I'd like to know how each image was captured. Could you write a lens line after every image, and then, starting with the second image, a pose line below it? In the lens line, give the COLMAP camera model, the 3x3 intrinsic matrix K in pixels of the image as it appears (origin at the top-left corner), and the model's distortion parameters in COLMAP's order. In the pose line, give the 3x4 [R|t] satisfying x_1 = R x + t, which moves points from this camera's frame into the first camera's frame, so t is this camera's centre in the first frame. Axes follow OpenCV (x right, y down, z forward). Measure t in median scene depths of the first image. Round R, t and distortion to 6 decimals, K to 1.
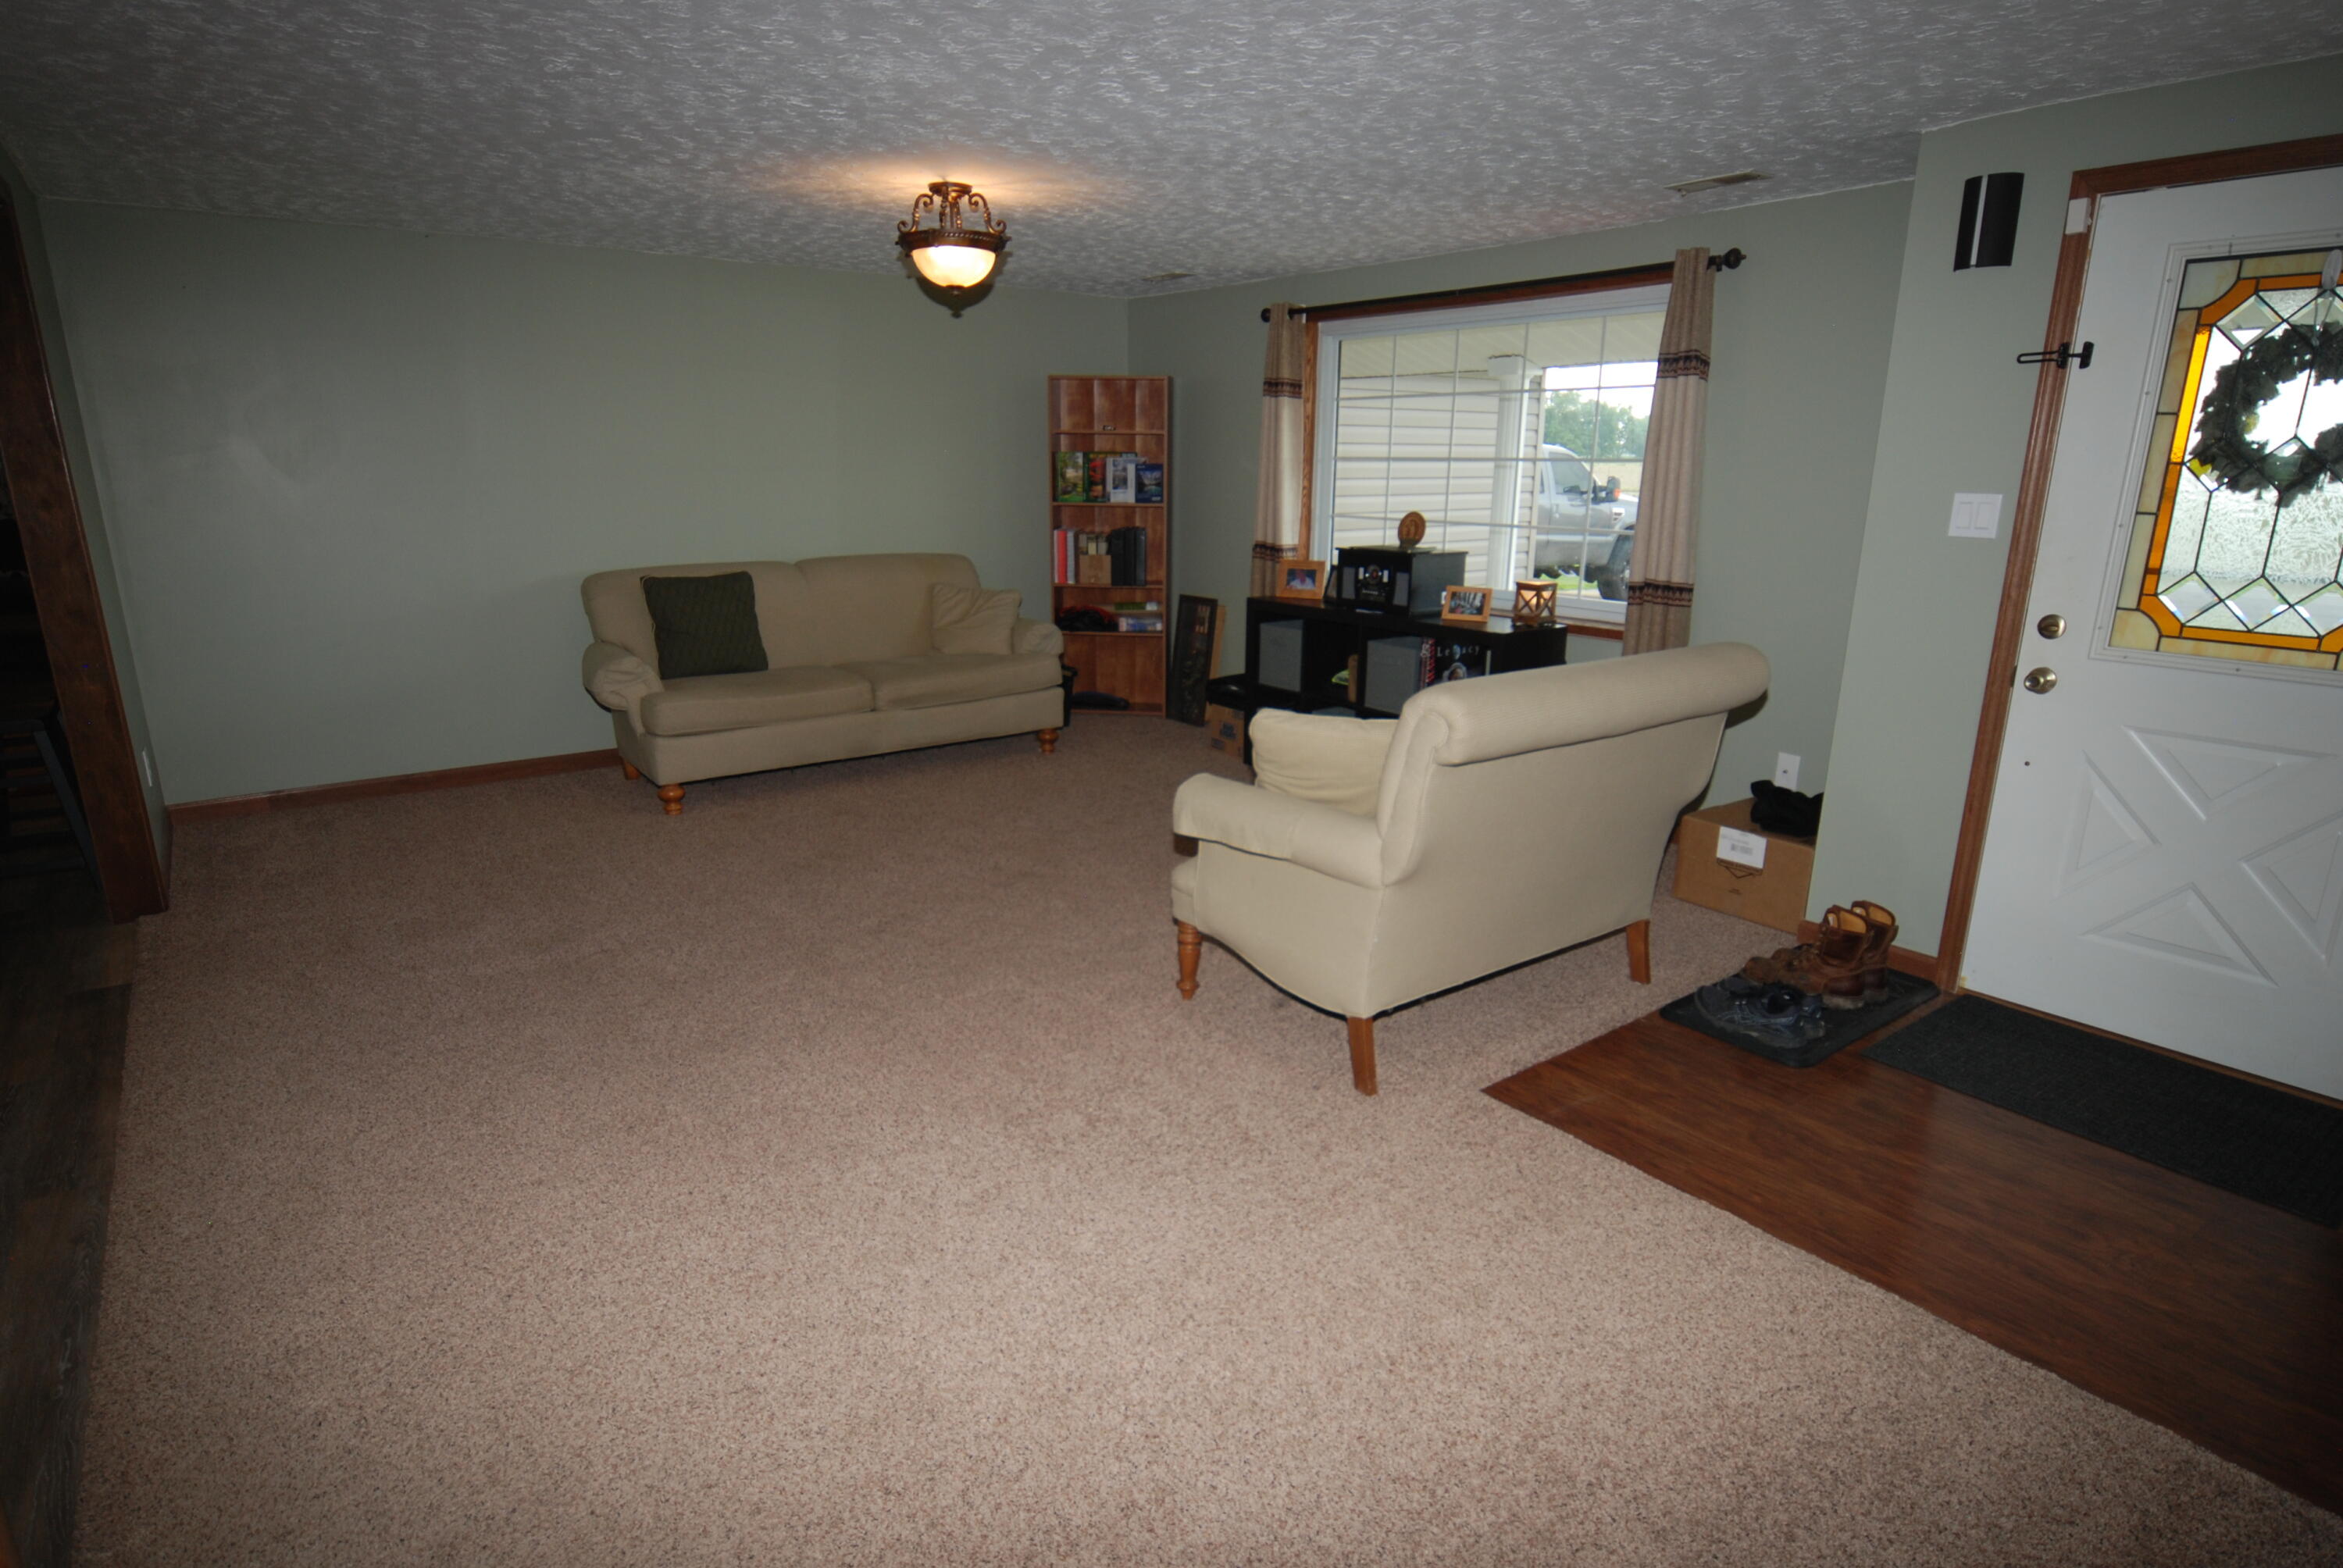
lens RADIAL K [[1250.2, 0, 1178.2], [0, 1250.2, 767.0], [0, 0, 1]] dist [-0.004478, -0.000176]
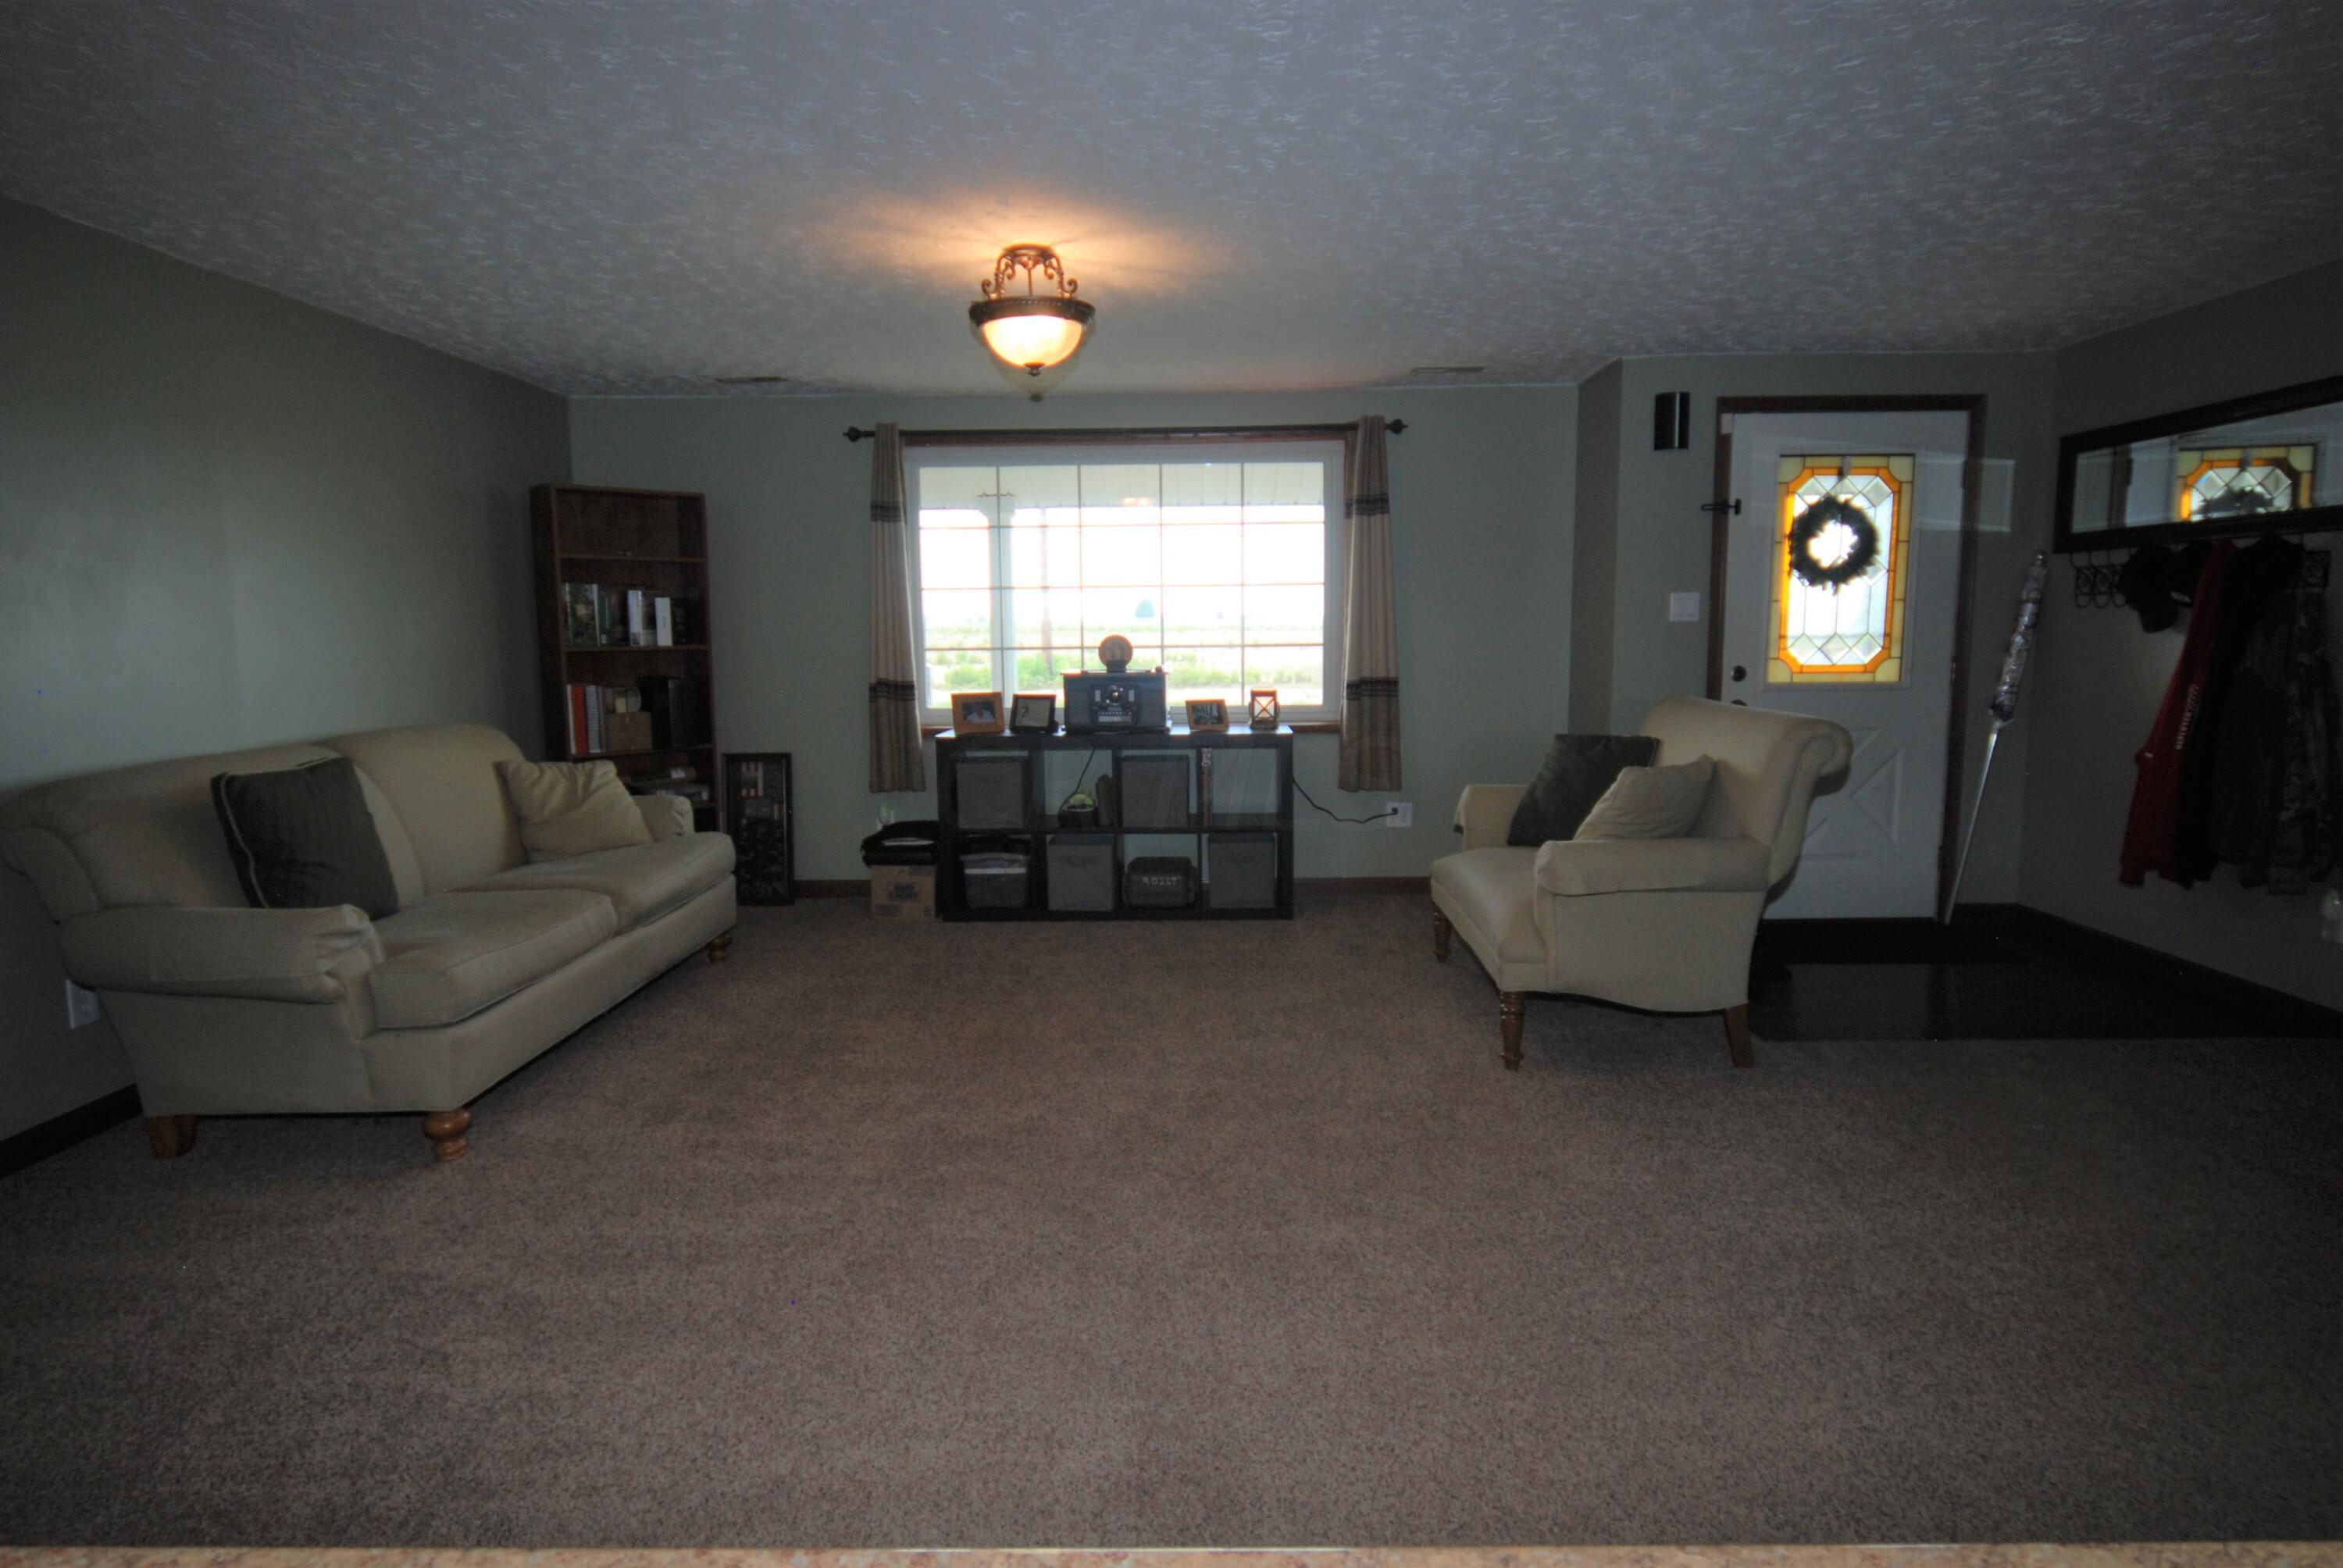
lens RADIAL K [[1250.2, 0, 1179.4], [0, 1250.2, 803.1], [0, 0, 1]] dist [-0.004478, -0.000176]
pose [[0.625377, -0.121162, 0.770859, -0.694082], [0.203520, 0.979006, -0.011232, -0.055188], [-0.753315, 0.163909, 0.636907, 0.387337]]
